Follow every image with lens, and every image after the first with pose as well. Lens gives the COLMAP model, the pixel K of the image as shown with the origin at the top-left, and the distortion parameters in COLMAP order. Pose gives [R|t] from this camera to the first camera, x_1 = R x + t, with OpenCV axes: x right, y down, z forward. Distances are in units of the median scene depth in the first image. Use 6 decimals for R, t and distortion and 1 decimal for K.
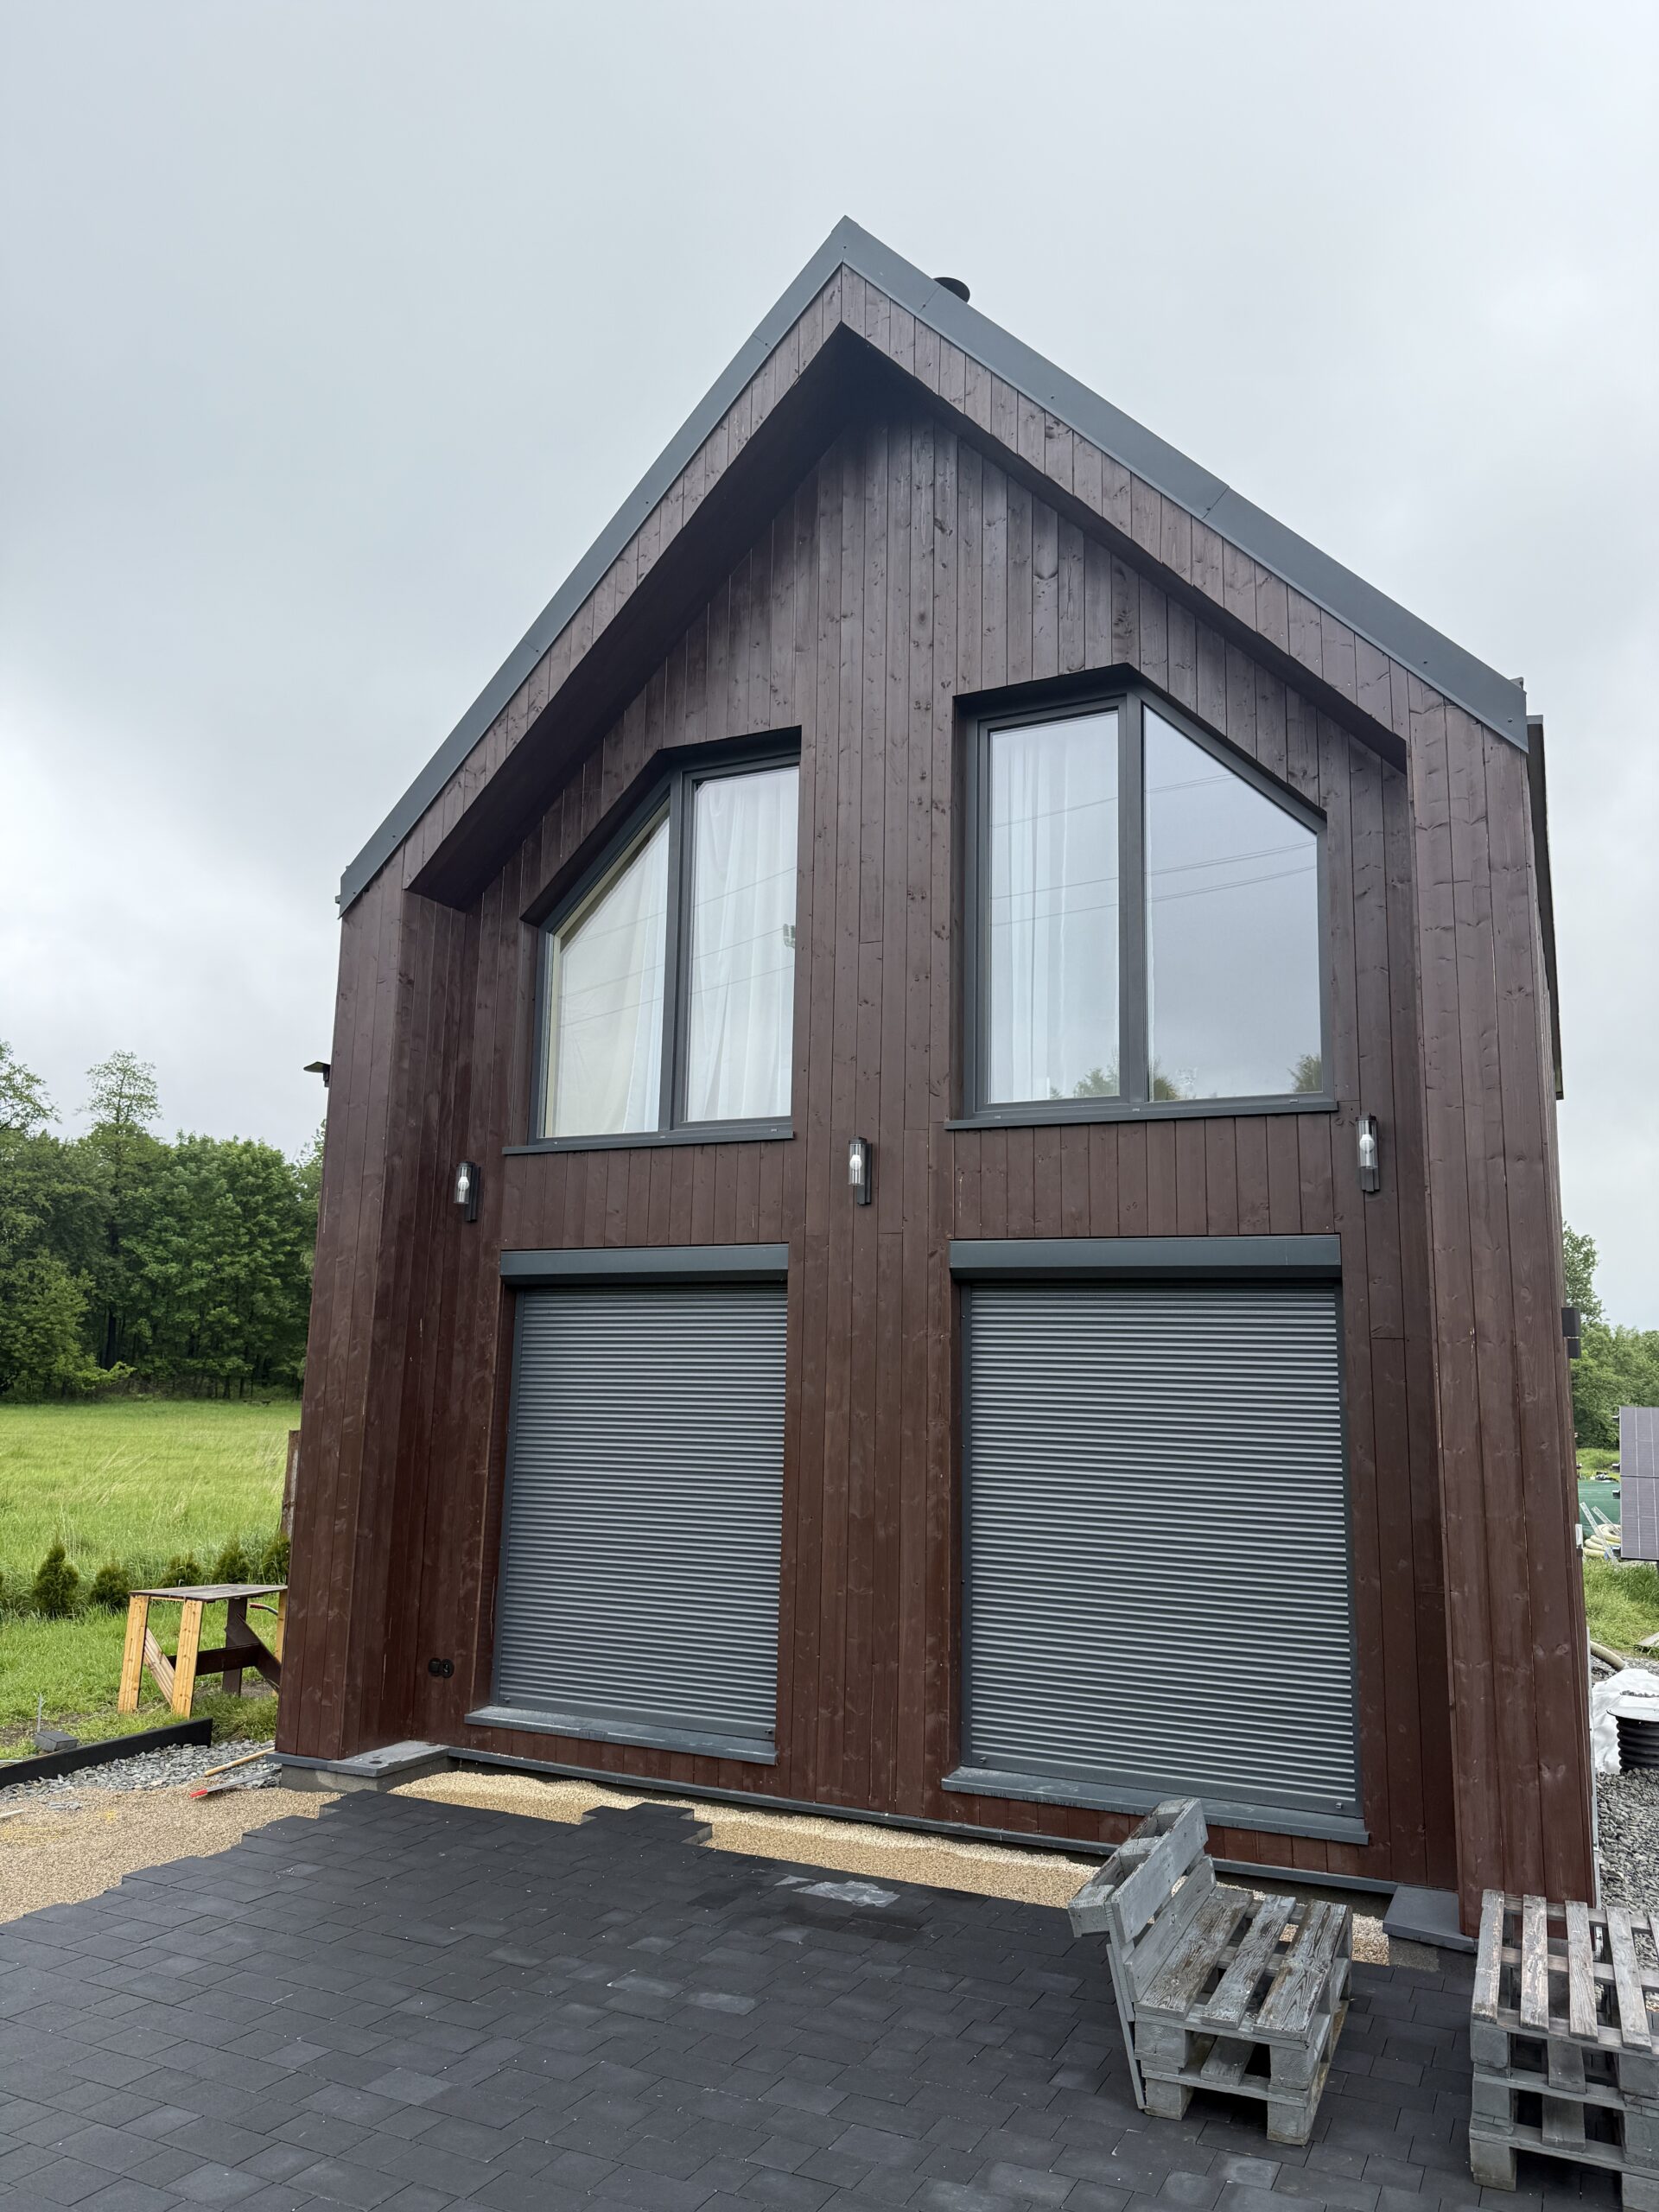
lens RADIAL K [[1533.3, 0, 829.5], [0, 1533.3, 1106.0], [0, 0, 1]] dist [0.097391, -0.187257]
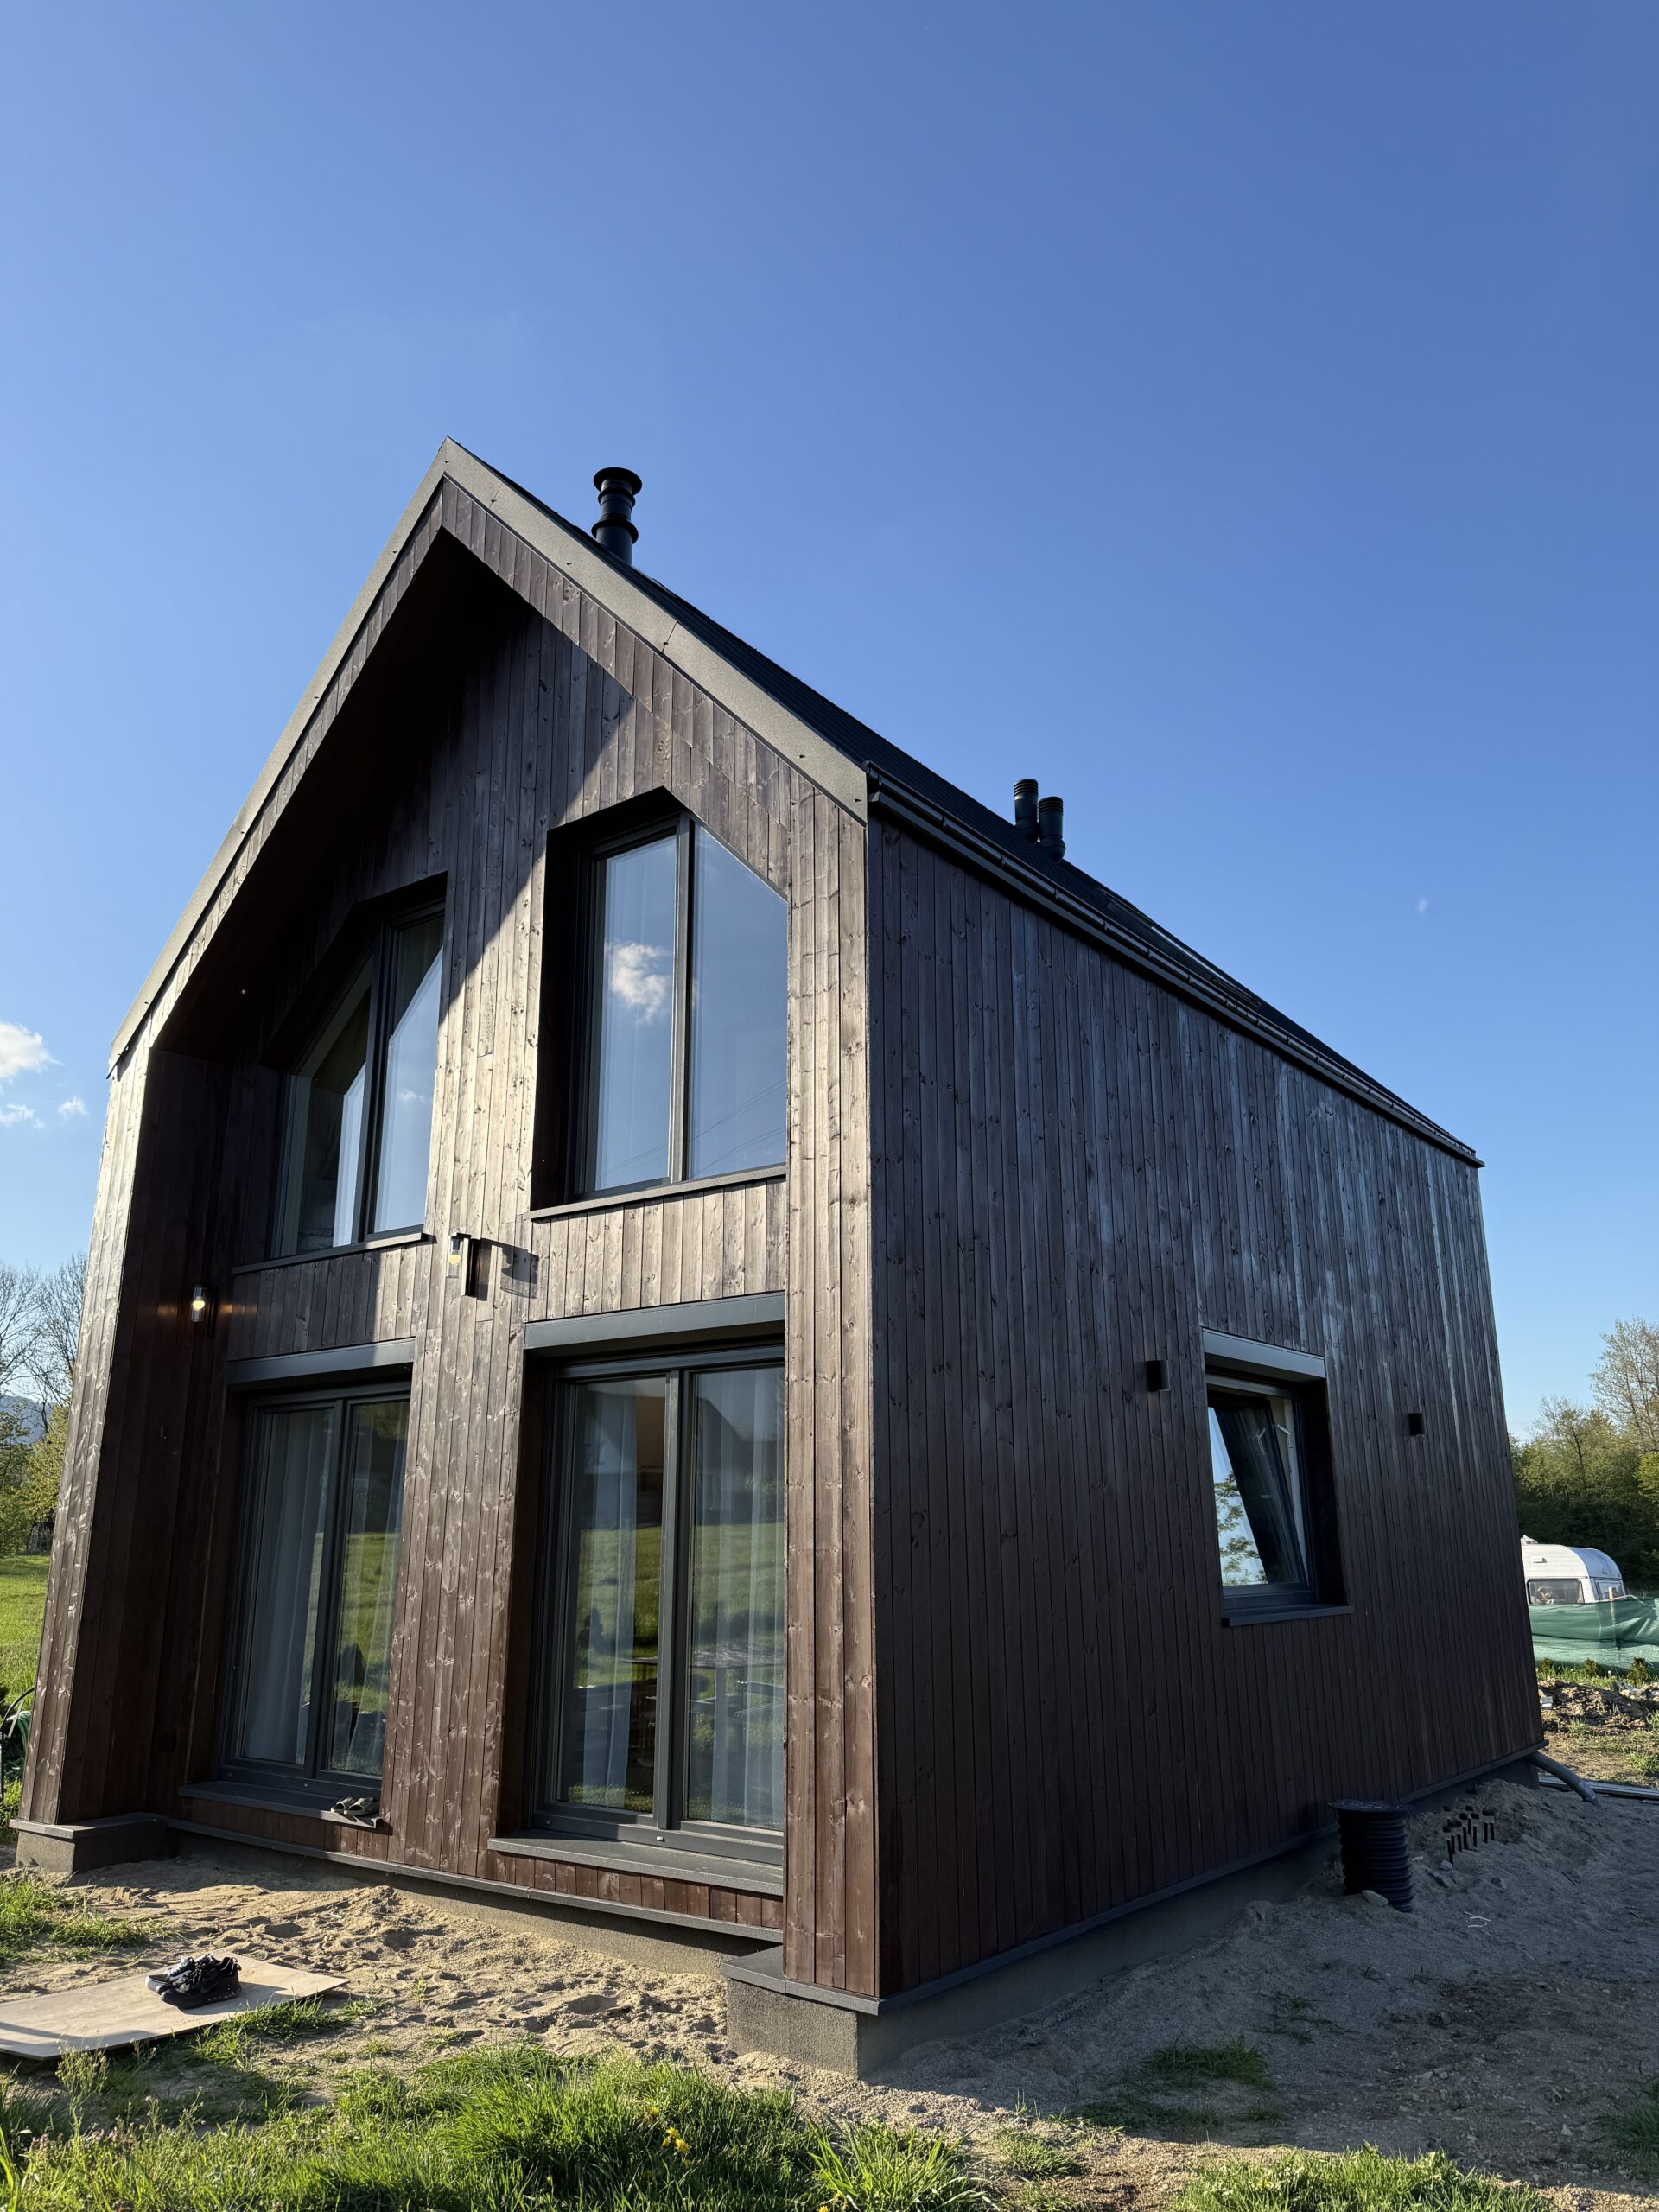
lens RADIAL K [[1533.3, 0, 829.5], [0, 1533.3, 1106.0], [0, 0, 1]] dist [0.097391, -0.187257]
pose [[0.981223, -0.074285, -0.177997, 0.471398], [0.057064, 0.993350, -0.099995, 0.052609], [0.184242, 0.087960, 0.978937, -0.028190]]
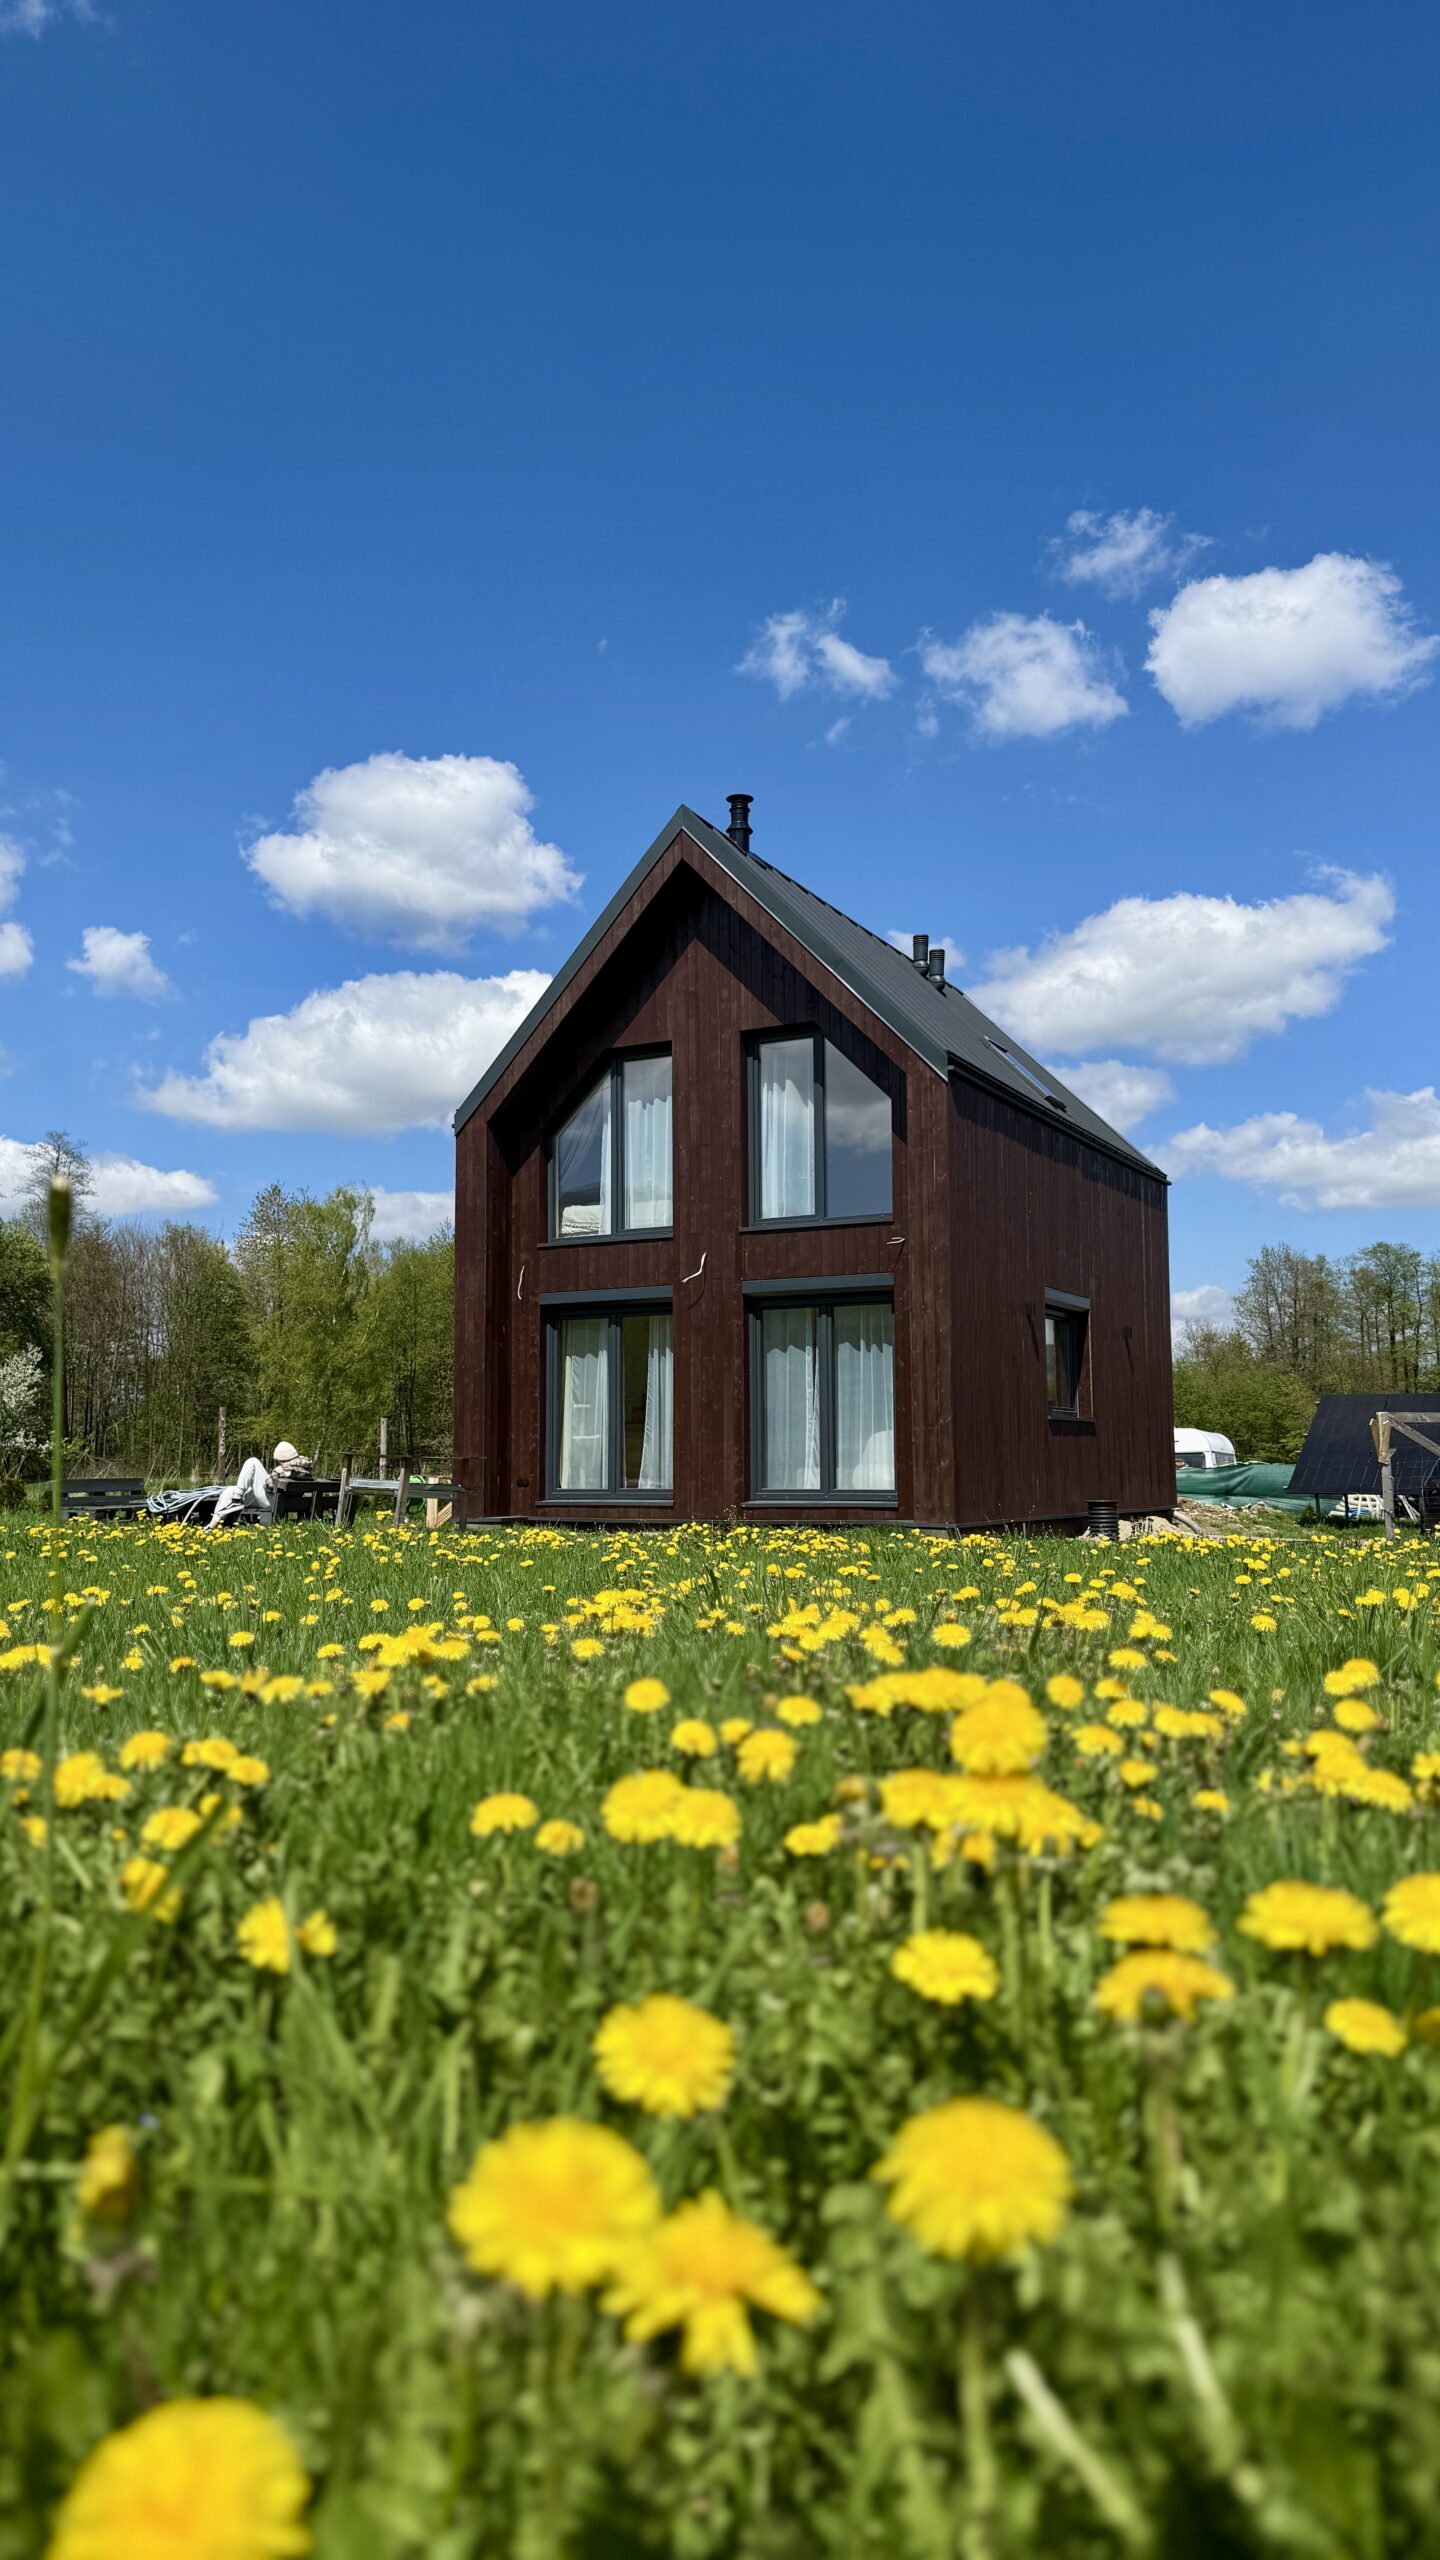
lens RADIAL K [[1686.2, 0, 720.0], [0, 1686.2, 1280.0], [0, 0, 1]] dist [0.024454, 0.000015]
pose [[0.998919, -0.030931, -0.034711, 0.126704], [0.033357, 0.996872, 0.071643, -0.089158], [0.032386, -0.072723, 0.996826, -1.420110]]
